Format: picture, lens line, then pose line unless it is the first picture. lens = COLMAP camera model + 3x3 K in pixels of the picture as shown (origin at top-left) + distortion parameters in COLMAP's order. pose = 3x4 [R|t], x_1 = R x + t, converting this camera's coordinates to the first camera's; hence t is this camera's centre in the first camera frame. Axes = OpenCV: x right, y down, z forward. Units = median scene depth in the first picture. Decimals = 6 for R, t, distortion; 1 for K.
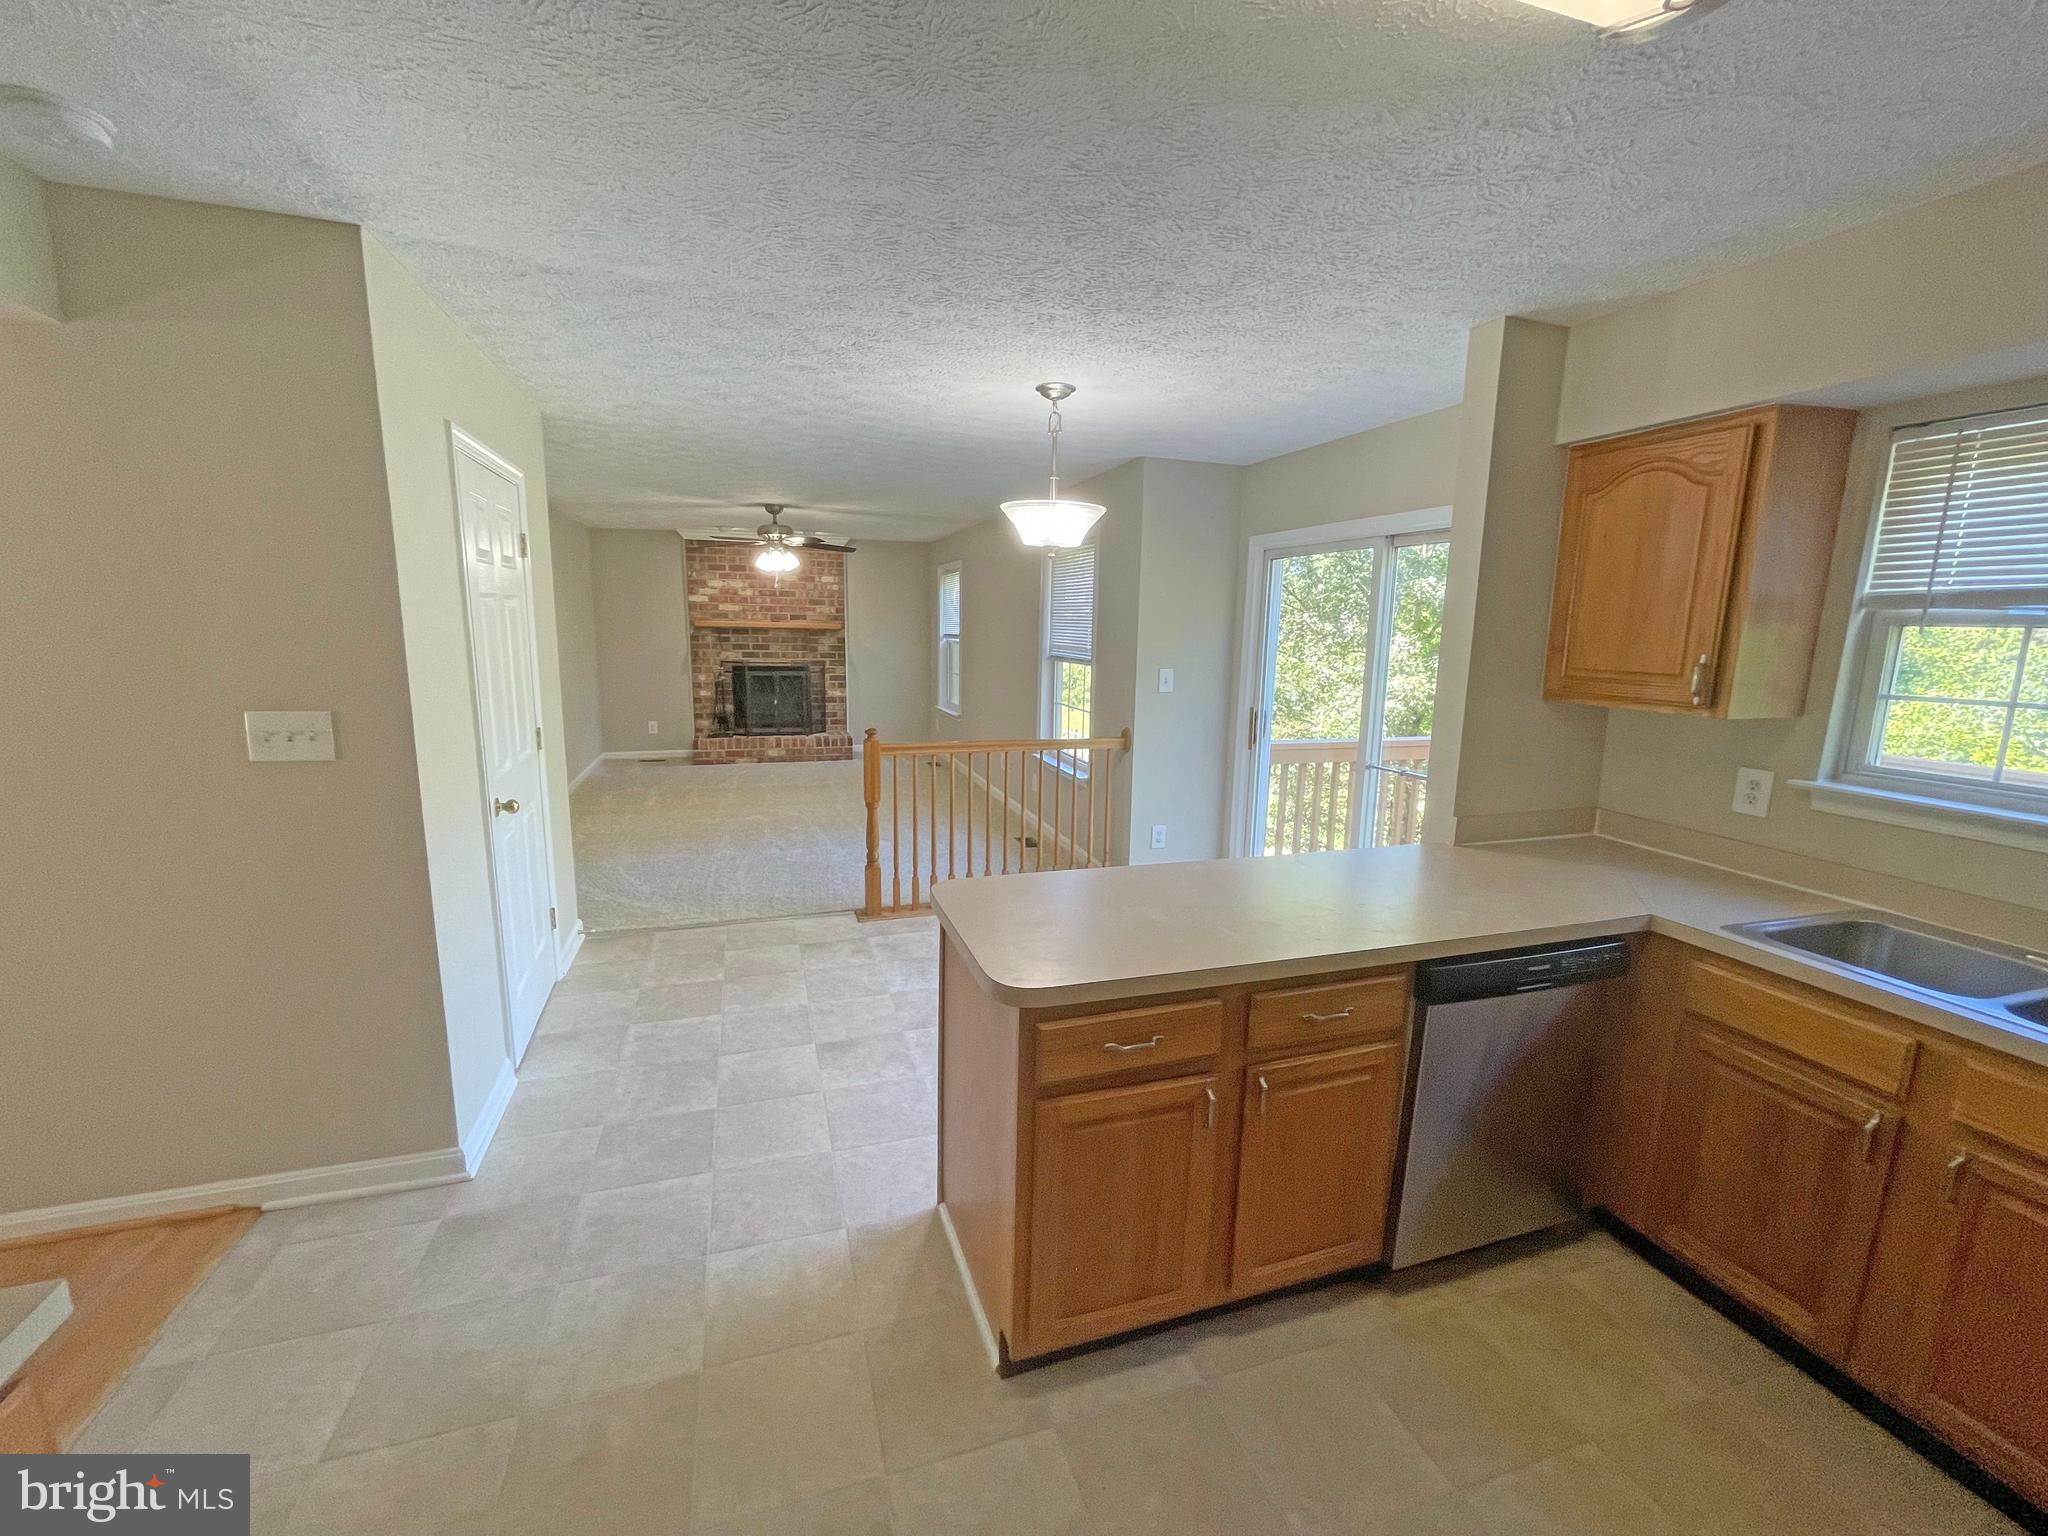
lens RADIAL K [[823.7, 0, 1024.4], [0, 823.7, 762.3], [0, 0, 1]] dist [-0.001165, -0.000029]
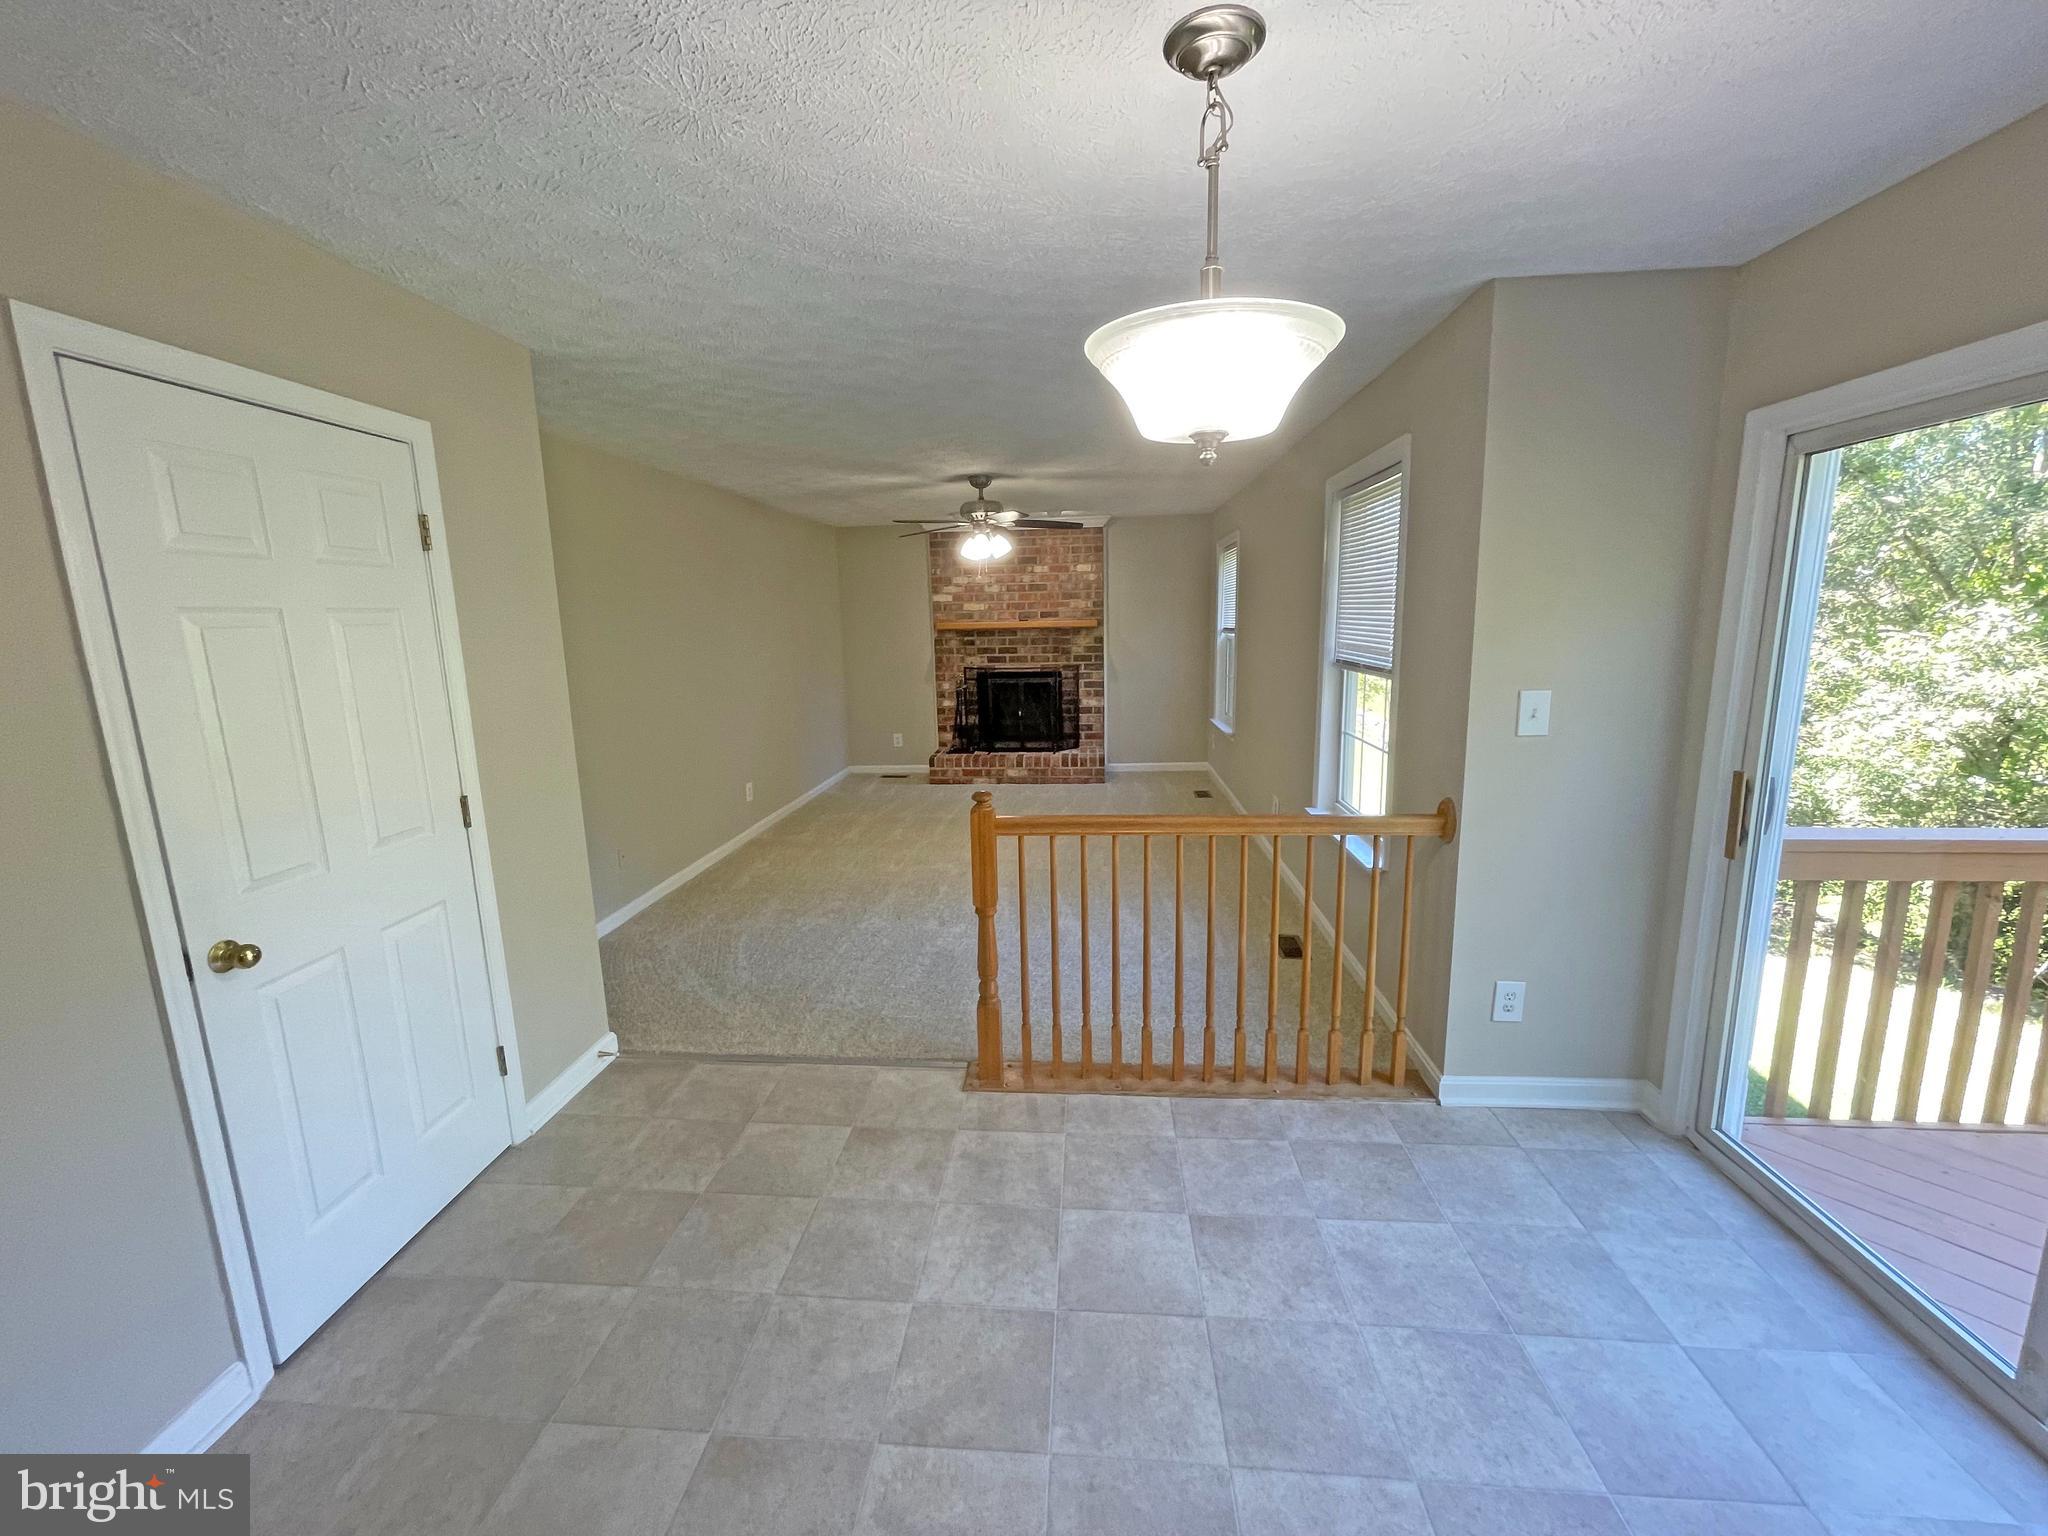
lens RADIAL K [[826.6, 0, 1017.4], [0, 826.6, 763.5], [0, 0, 1]] dist [-0.003318, -0.000692]
pose [[0.917759, 0.031152, -0.395914, 0.041173], [-0.027199, 0.999508, 0.015595, -0.034441], [0.396205, -0.003544, 0.918155, 0.201411]]
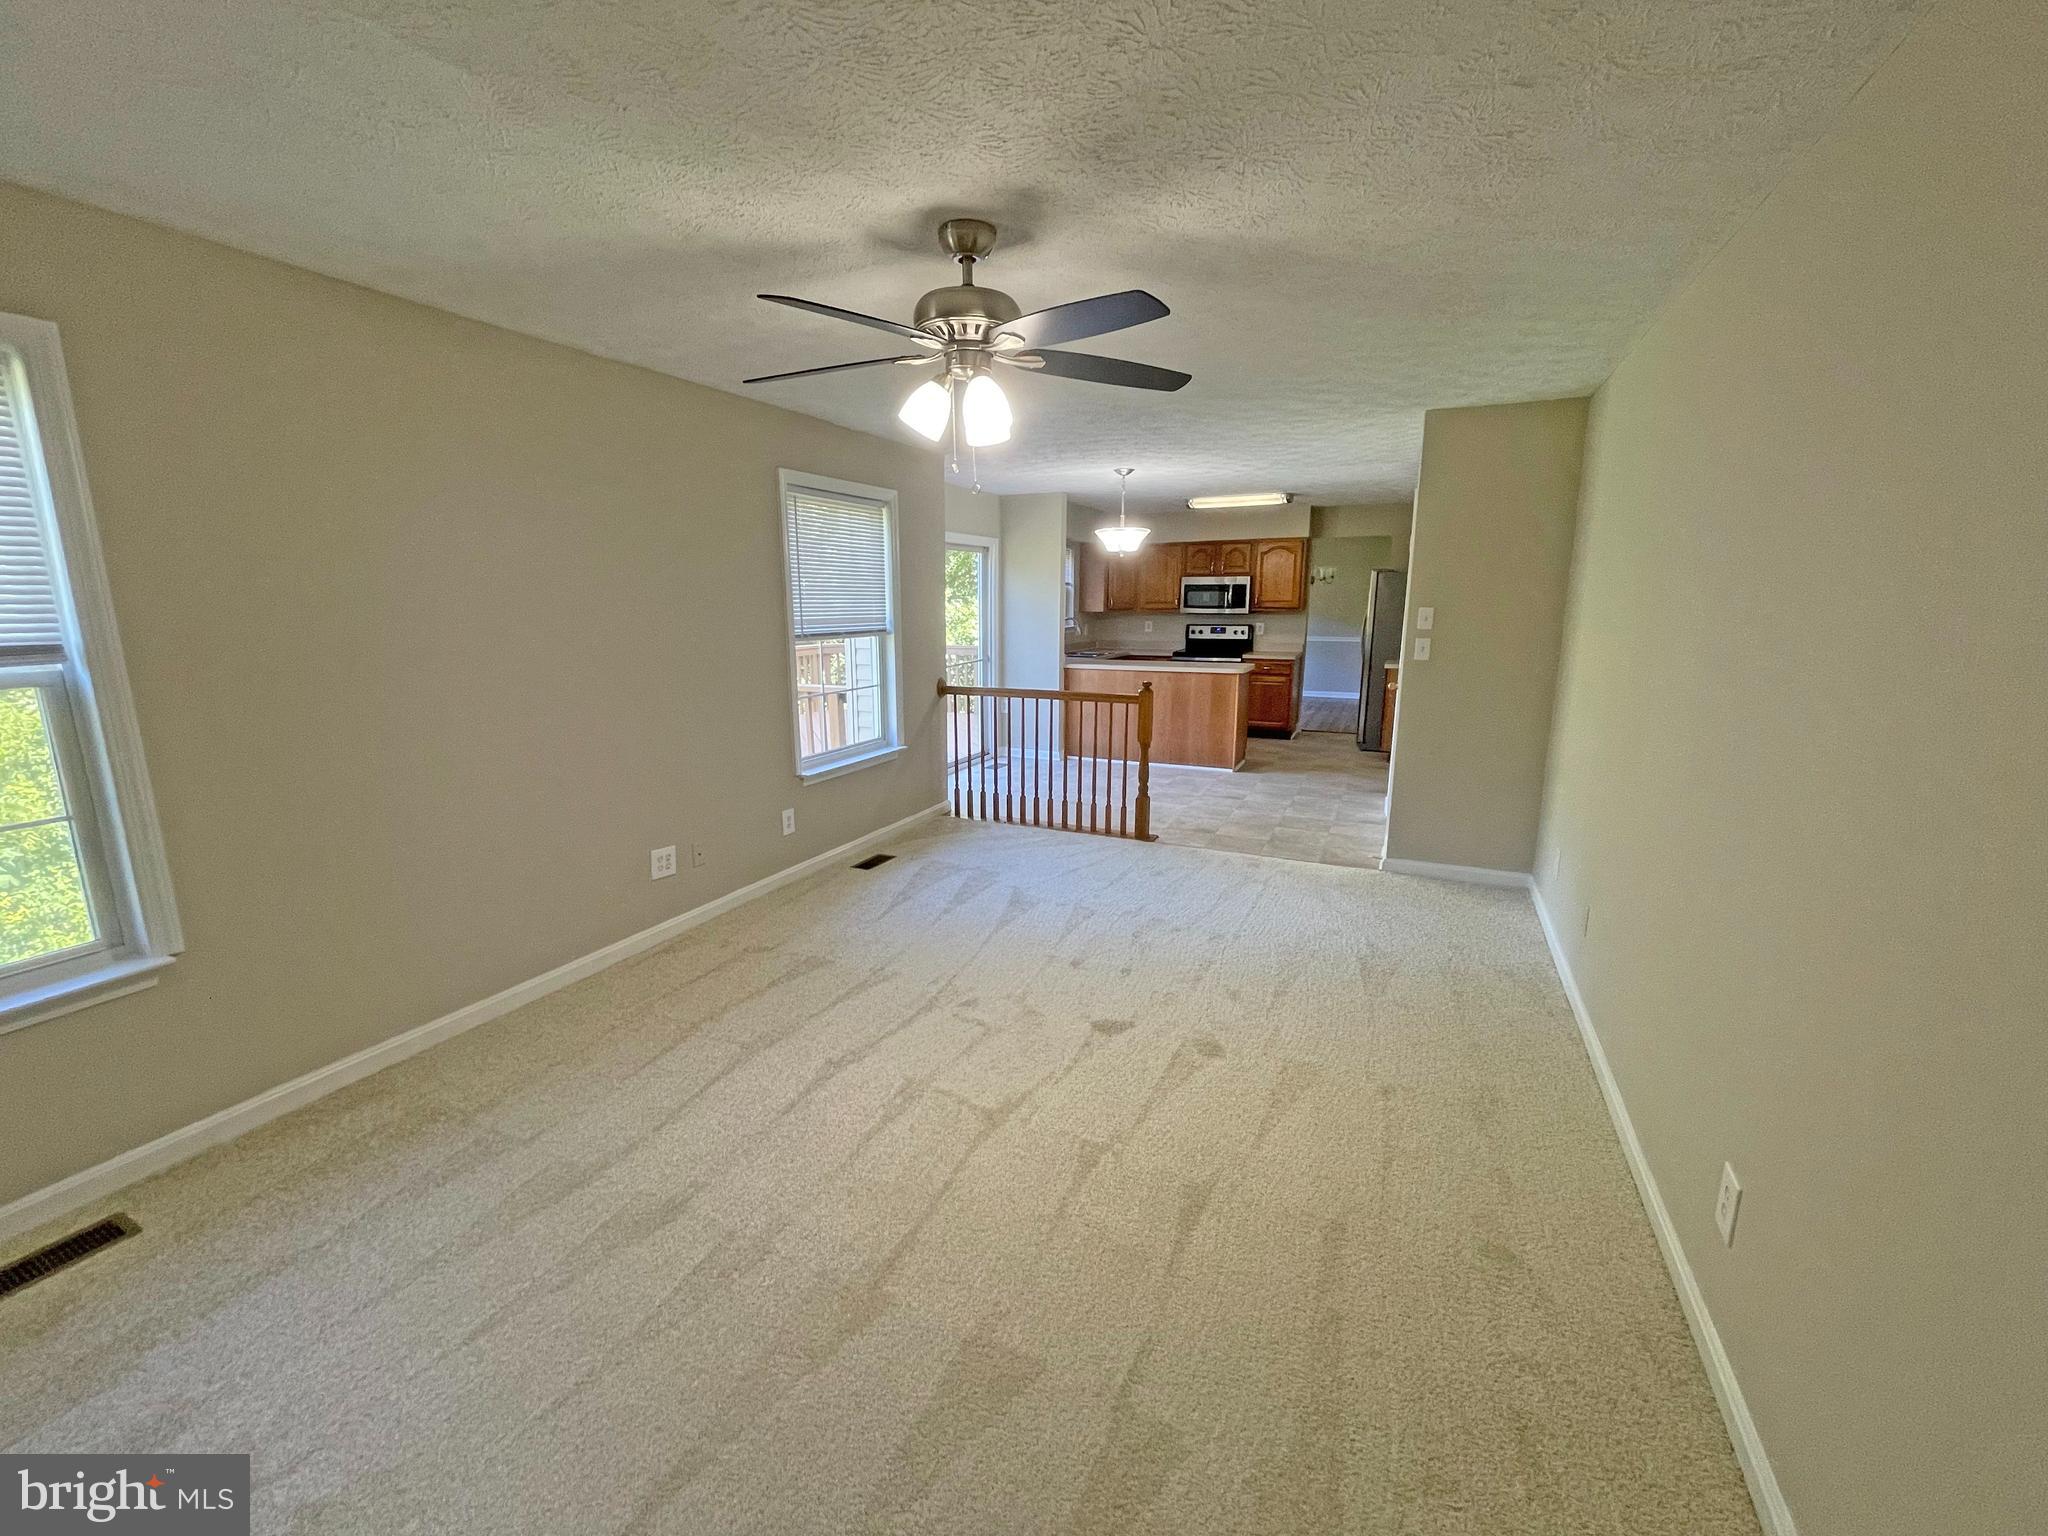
lens RADIAL K [[838.5, 0, 1002.2], [0, 838.5, 760.0], [0, 0, 1]] dist [-0.000856, -0.000141]
pose [[-0.717029, -0.150161, 0.680677, -0.413312], [0.107836, 0.940867, 0.321155, -0.162728], [-0.688651, 0.303679, -0.658437, 0.927157]]
